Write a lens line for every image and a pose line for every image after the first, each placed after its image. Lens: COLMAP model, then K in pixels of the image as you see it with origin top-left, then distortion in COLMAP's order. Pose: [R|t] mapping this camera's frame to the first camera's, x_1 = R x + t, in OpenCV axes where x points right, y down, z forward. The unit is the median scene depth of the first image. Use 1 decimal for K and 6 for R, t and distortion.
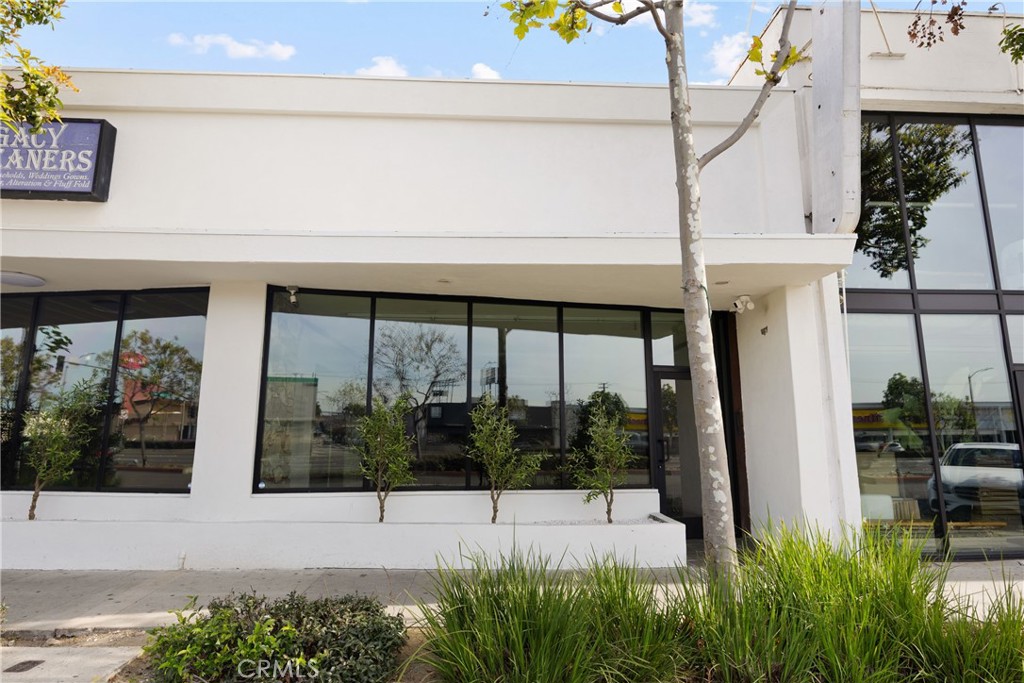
lens RADIAL K [[613.5, 0, 517.0], [0, 613.5, 330.2], [0, 0, 1]] dist [-0.007789, -0.003540]
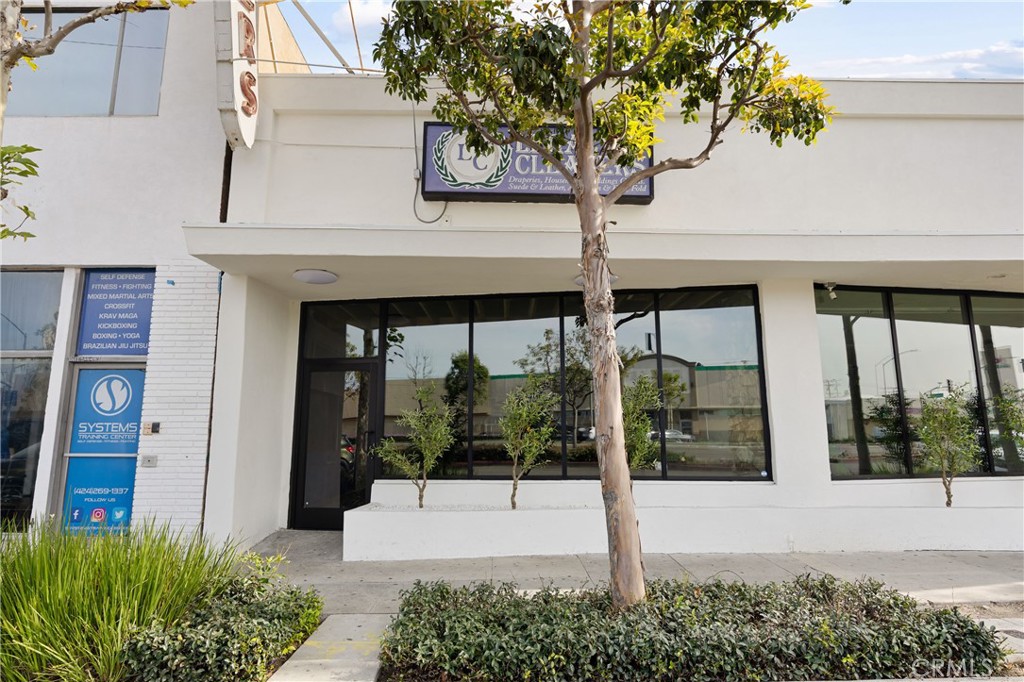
lens RADIAL K [[613.5, 0, 508.7], [0, 613.5, 330.0], [0, 0, 1]] dist [-0.007789, -0.003540]
pose [[0.999459, -0.011065, -0.030978, -0.765825], [0.011649, 0.999756, 0.018753, -0.015322], [0.030763, -0.019104, 0.999344, -0.053268]]
